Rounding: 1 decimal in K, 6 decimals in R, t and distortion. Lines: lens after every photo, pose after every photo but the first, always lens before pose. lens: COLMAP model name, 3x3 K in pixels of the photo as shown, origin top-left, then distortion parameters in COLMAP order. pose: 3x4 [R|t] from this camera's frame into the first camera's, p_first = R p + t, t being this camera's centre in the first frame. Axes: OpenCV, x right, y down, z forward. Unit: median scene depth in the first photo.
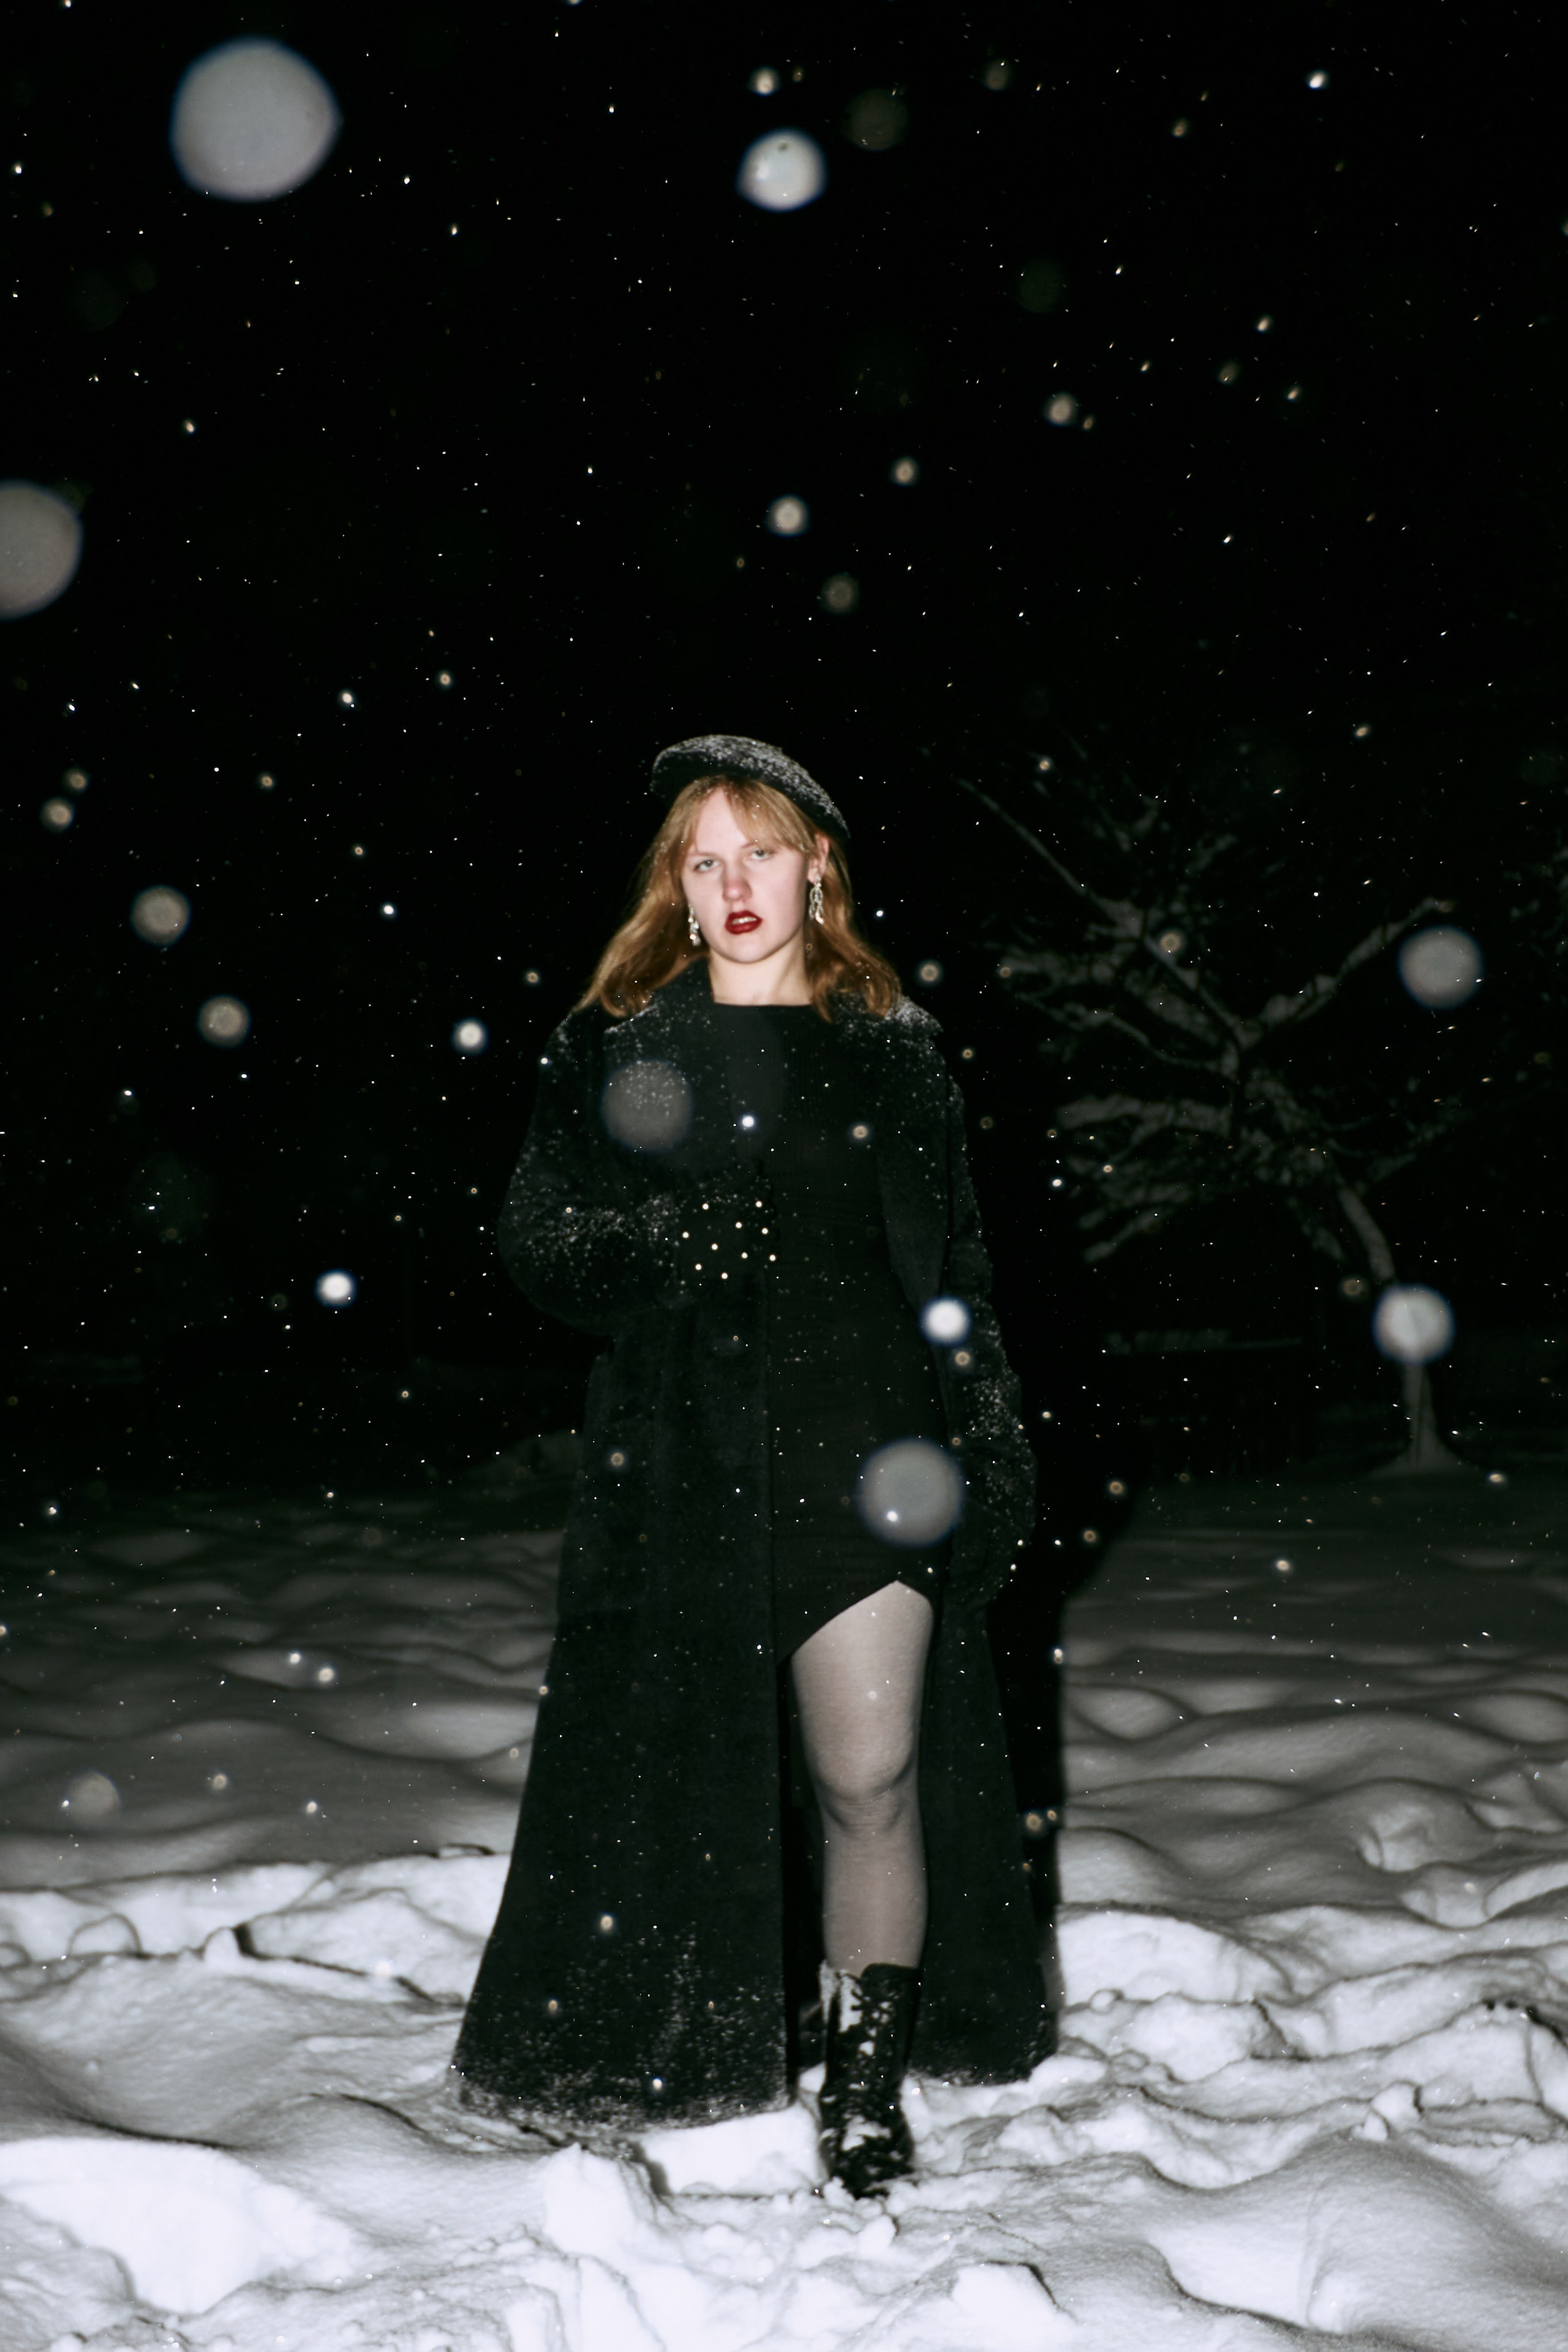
lens RADIAL K [[2695.4, 0, 782.8], [0, 2695.4, 1255.6], [0, 0, 1]] dist [-0.012359, 0.031472]
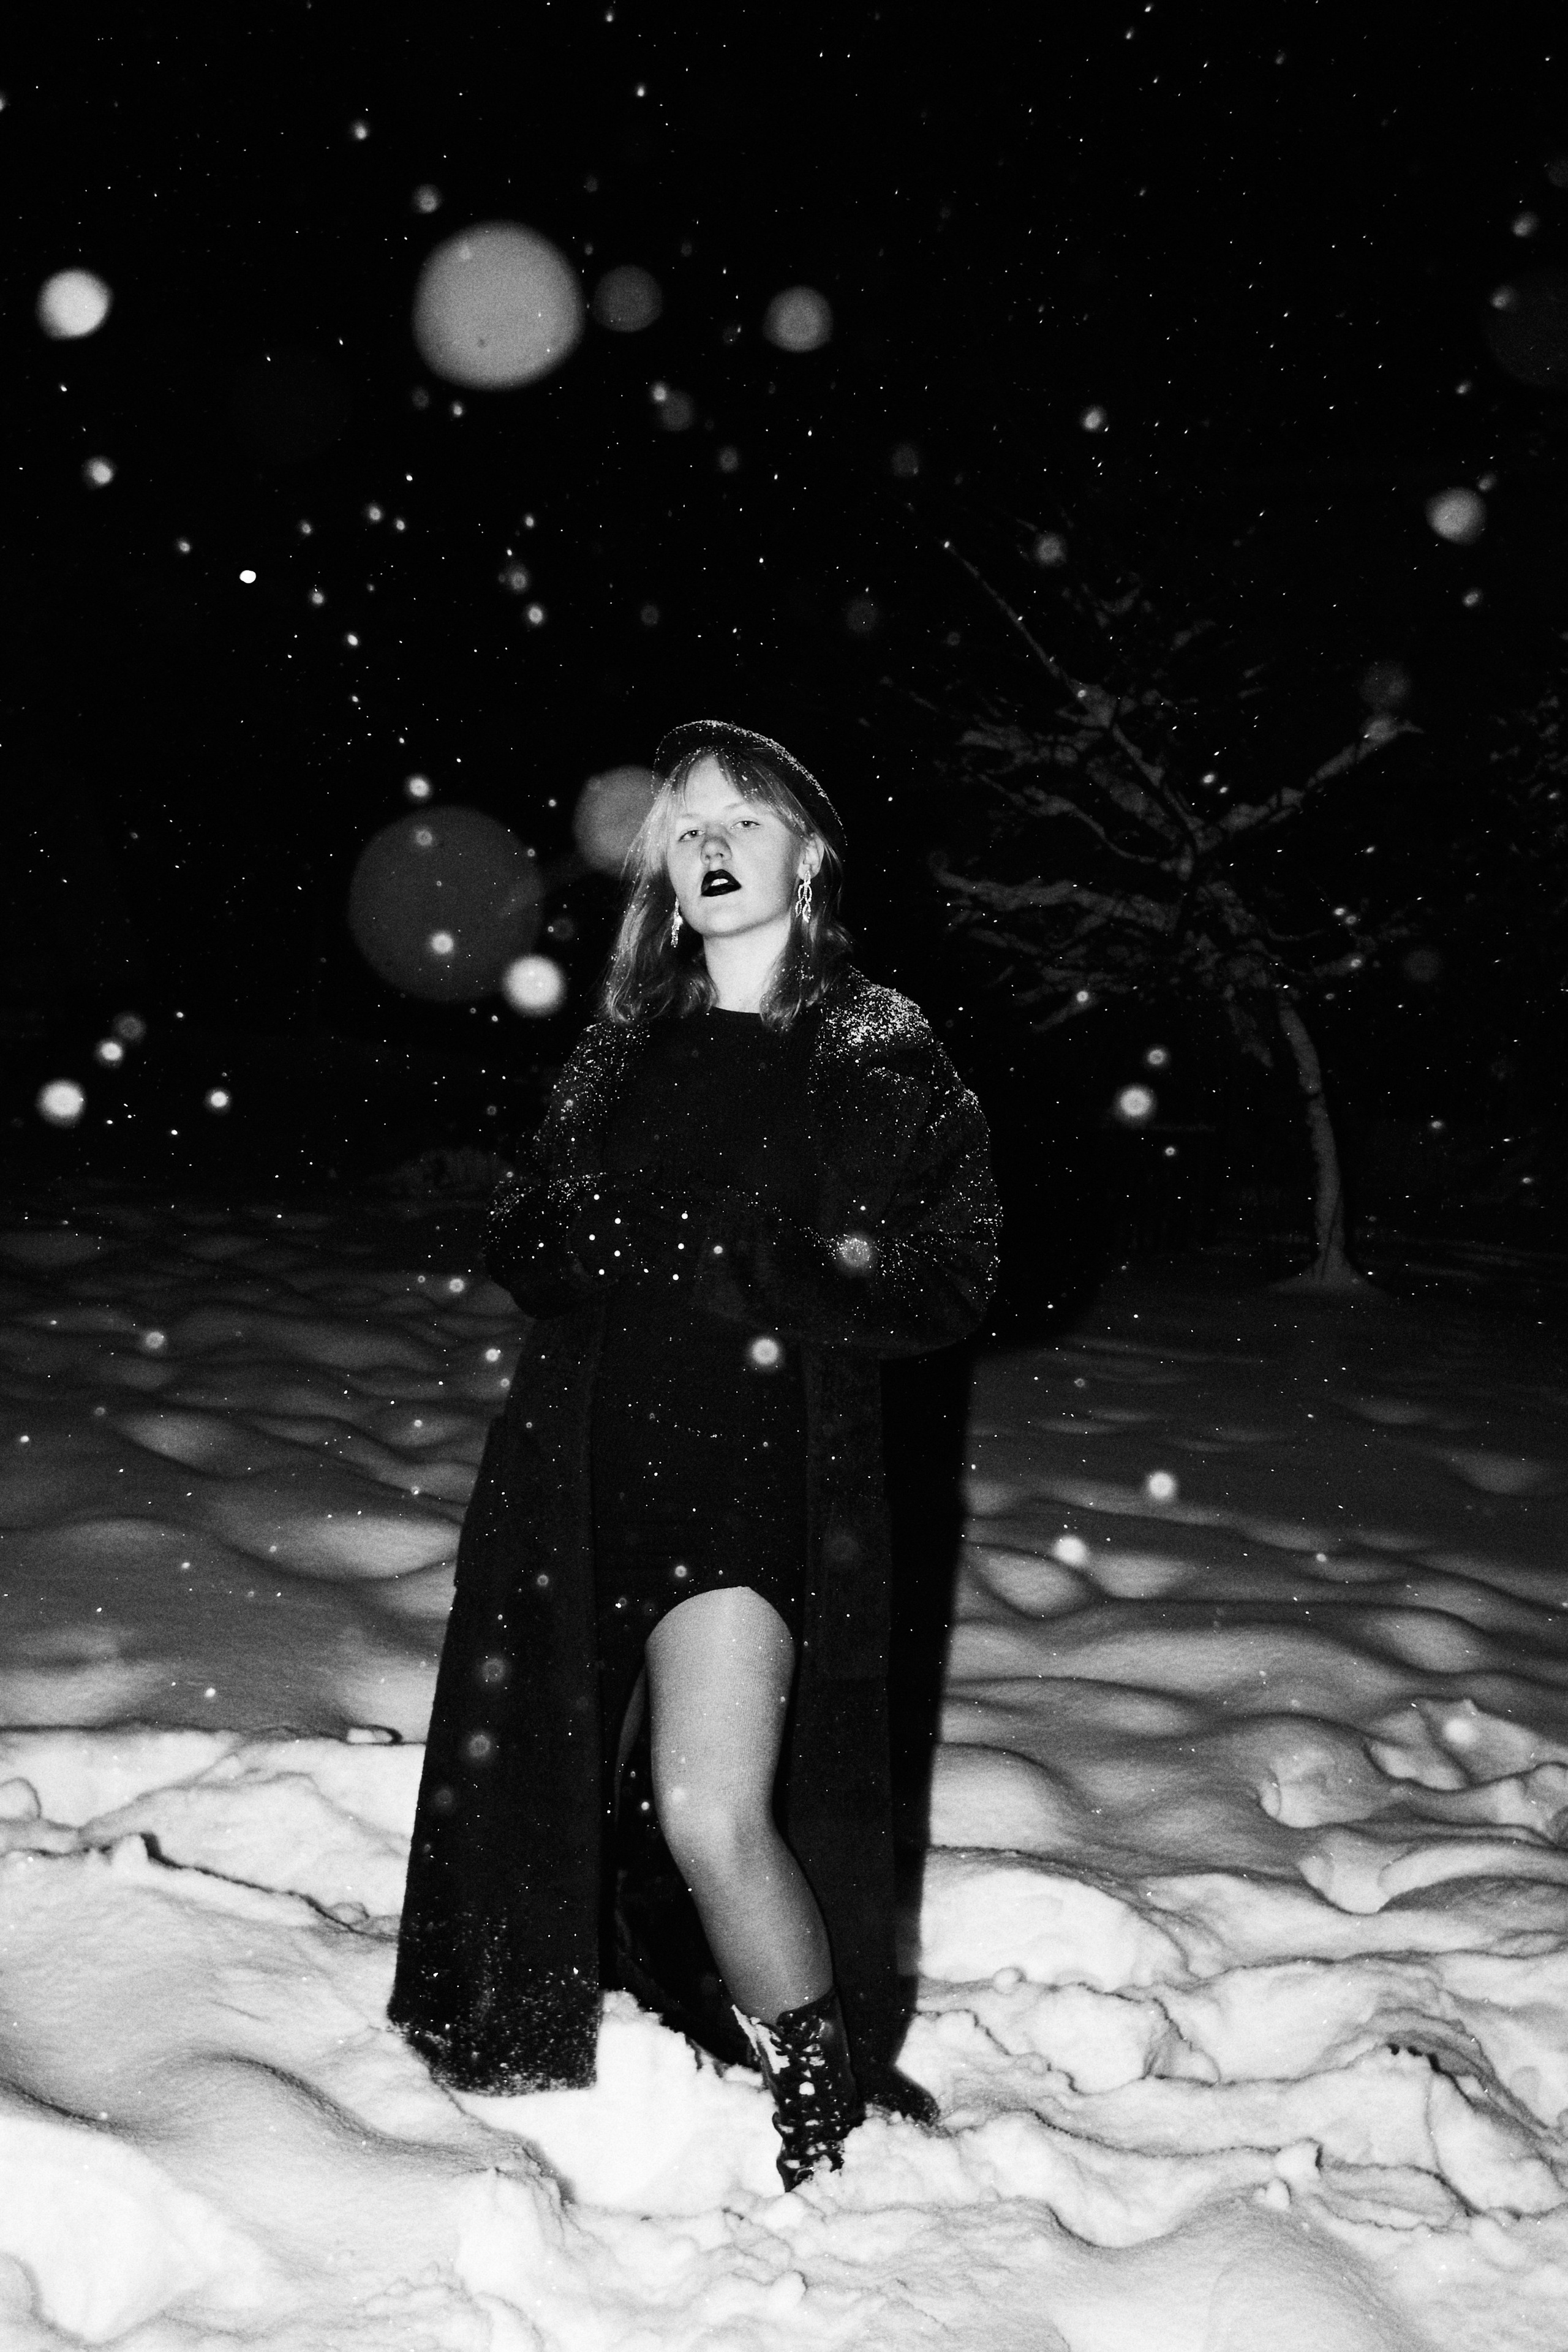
lens RADIAL K [[2695.4, 0, 782.8], [0, 2695.4, 1255.6], [0, 0, 1]] dist [-0.012359, 0.031472]
pose [[0.994459, 0.094759, 0.045515, -0.035095], [-0.099530, 0.988068, 0.117537, -0.098727], [-0.033834, -0.121416, 0.992025, 0.036210]]
